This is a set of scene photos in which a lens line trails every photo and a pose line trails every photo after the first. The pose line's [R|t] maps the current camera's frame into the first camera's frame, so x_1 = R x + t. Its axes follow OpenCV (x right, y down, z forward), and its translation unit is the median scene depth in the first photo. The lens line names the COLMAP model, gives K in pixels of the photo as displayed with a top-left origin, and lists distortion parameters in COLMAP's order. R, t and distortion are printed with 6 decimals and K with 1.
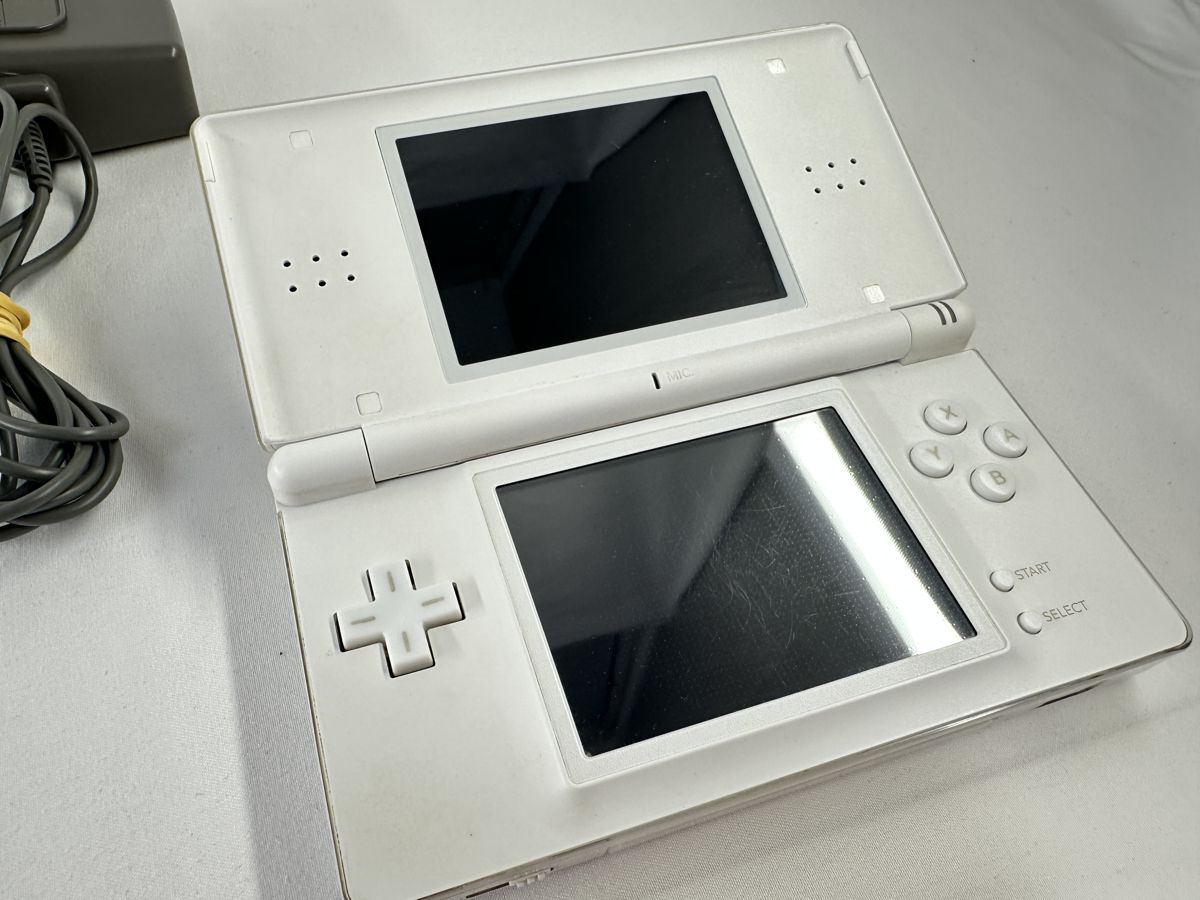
lens RADIAL K [[855.1, 0, 557.3], [0, 855.1, 509.5], [0, 0, 1]] dist [0.000280, 0.002097]
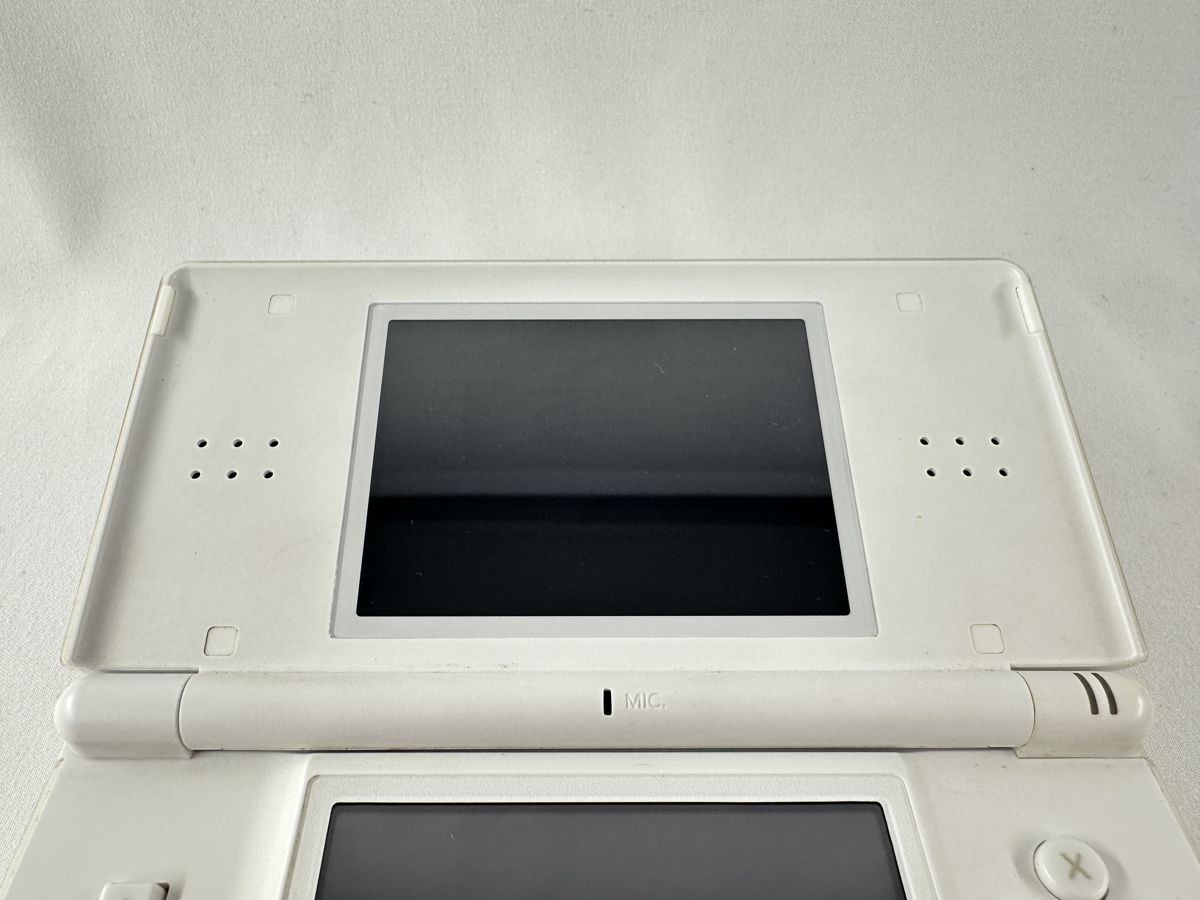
lens RADIAL K [[855.1, 0, 569.4], [0, 855.1, 514.8], [0, 0, 1]] dist [0.000280, 0.002097]
pose [[0.952593, 0.195451, -0.233162, 0.213124], [-0.235399, 0.958996, -0.157840, -0.175983], [0.192752, 0.205244, 0.959542, 0.305198]]
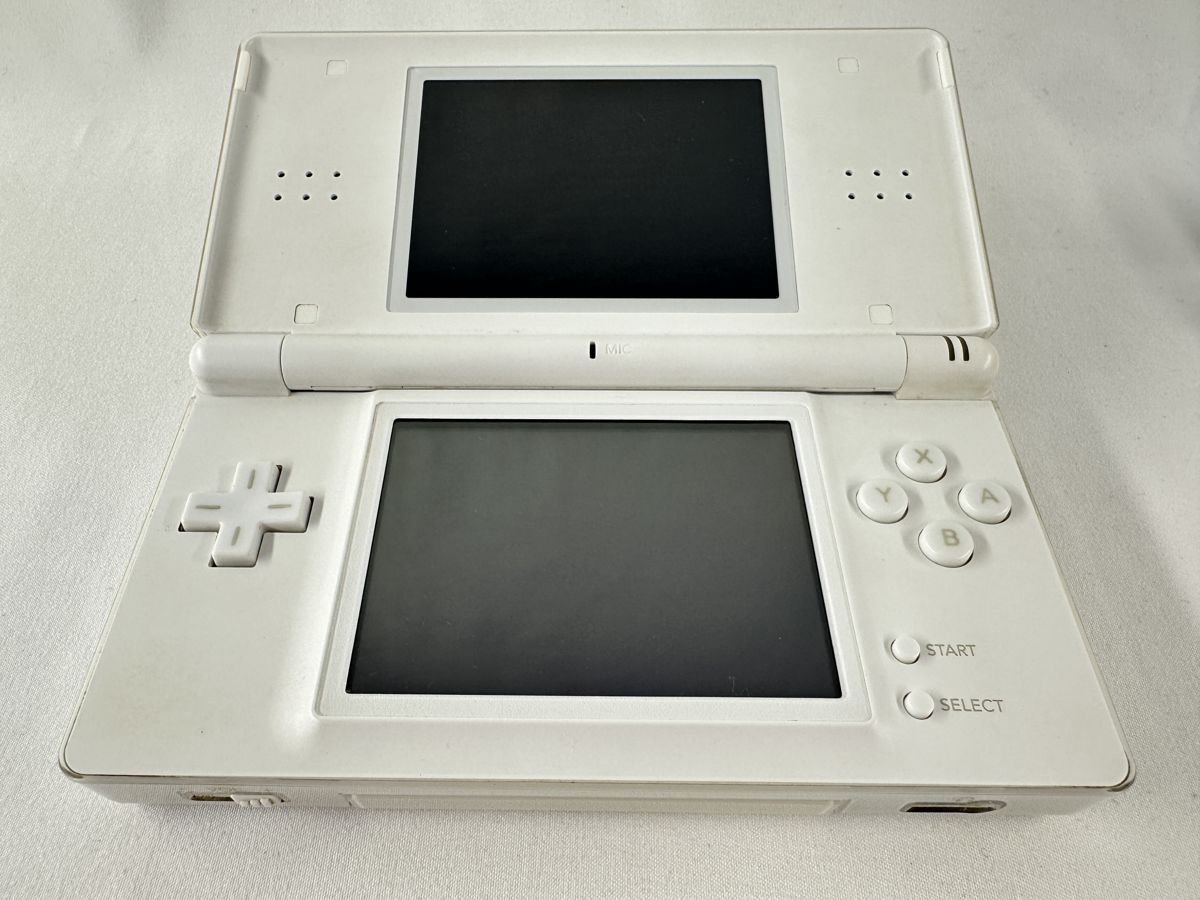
lens RADIAL K [[855.1, 0, 561.4], [0, 855.1, 505.8], [0, 0, 1]] dist [0.000280, 0.002097]
pose [[0.945619, 0.231387, -0.228613, 0.329746], [-0.246217, 0.968461, -0.038222, 0.055949], [0.212558, 0.092432, 0.972767, 0.103871]]
